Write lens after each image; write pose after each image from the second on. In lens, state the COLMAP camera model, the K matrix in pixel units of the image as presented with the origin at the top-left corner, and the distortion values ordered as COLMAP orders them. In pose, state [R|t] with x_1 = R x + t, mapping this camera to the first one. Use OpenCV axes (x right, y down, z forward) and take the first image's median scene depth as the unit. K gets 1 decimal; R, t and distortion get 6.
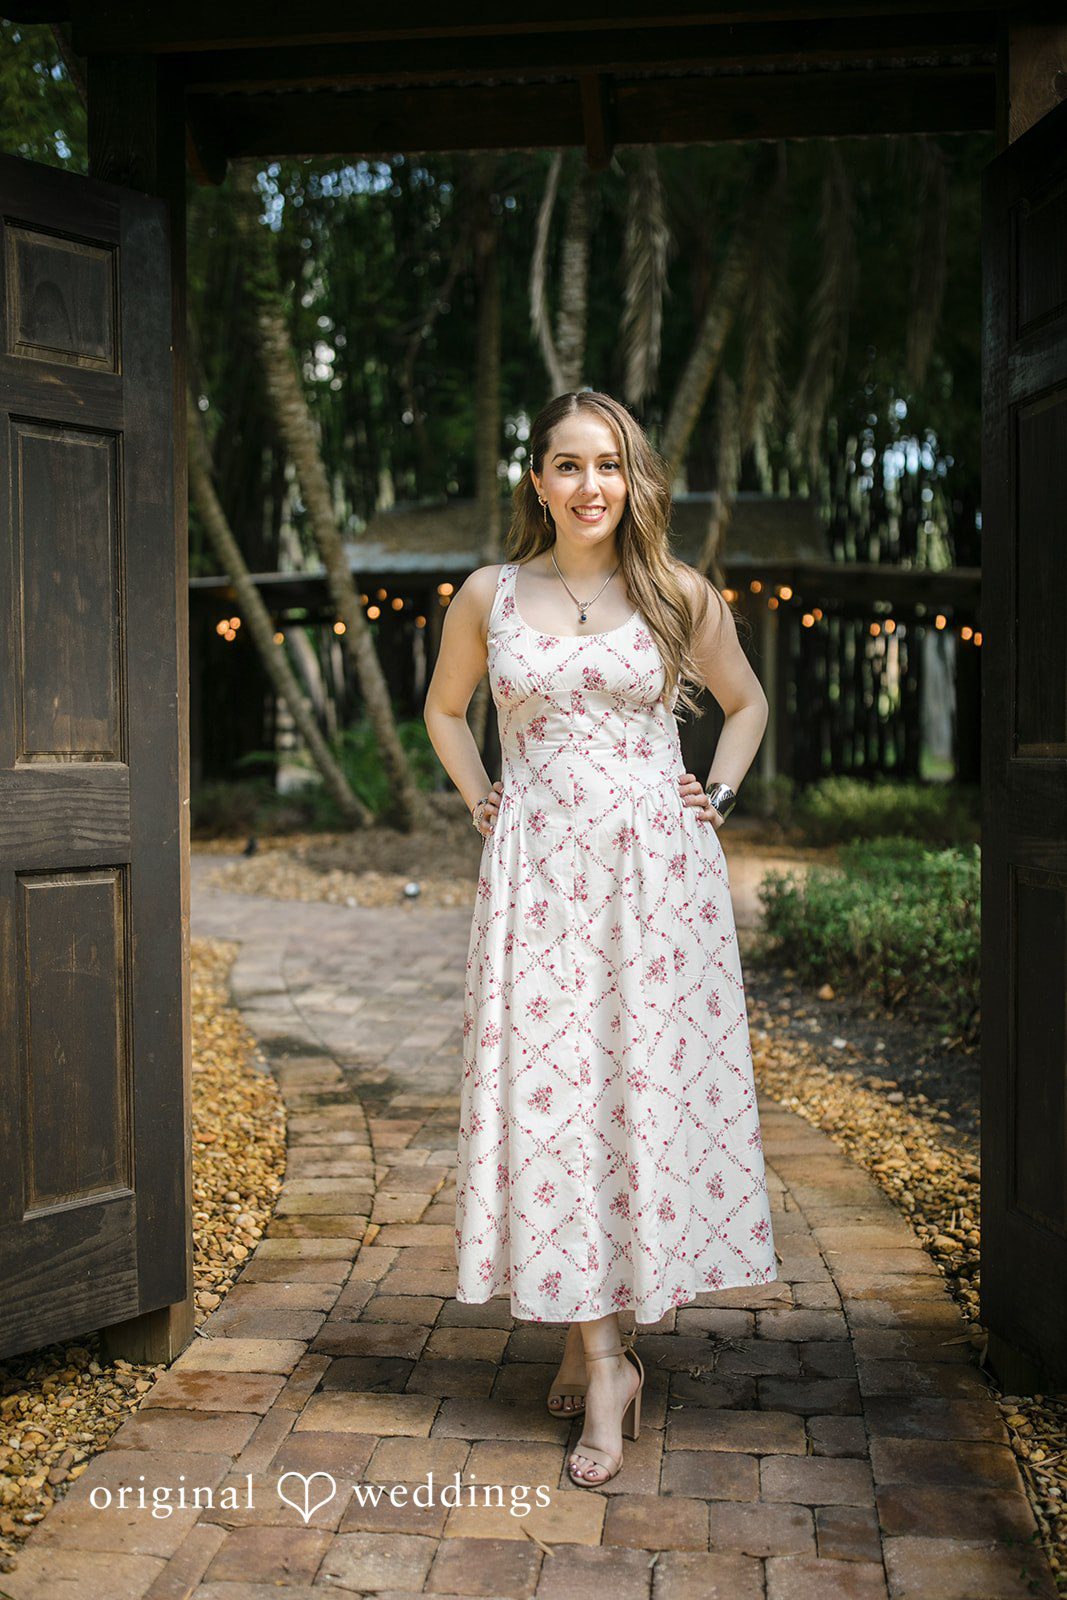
lens RADIAL K [[1357.7, 0, 577.0], [0, 1357.7, 801.7], [0, 0, 1]] dist [-0.002023, -0.003582]
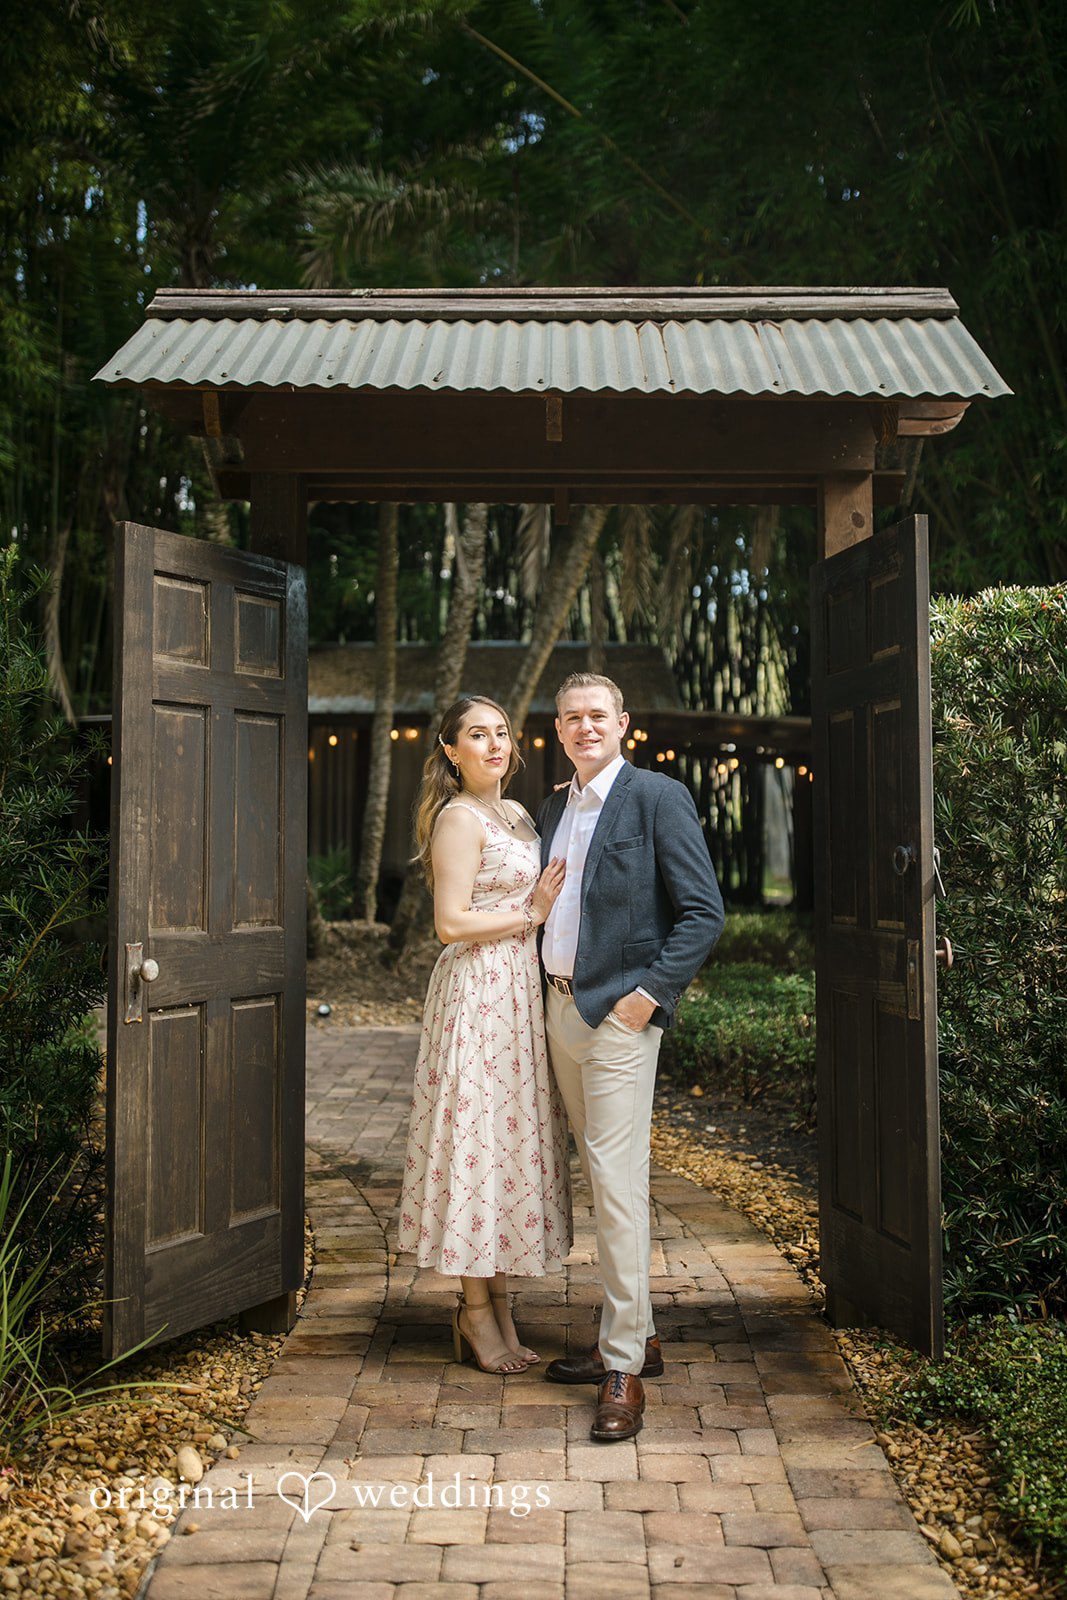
lens RADIAL K [[1357.7, 0, 577.0], [0, 1357.7, 801.7], [0, 0, 1]] dist [-0.002023, -0.003582]
pose [[0.993516, 0.008566, 0.113373, -0.079439], [0.001309, 0.996230, -0.086736, -0.016685], [-0.113689, 0.086322, 0.989759, -0.273671]]
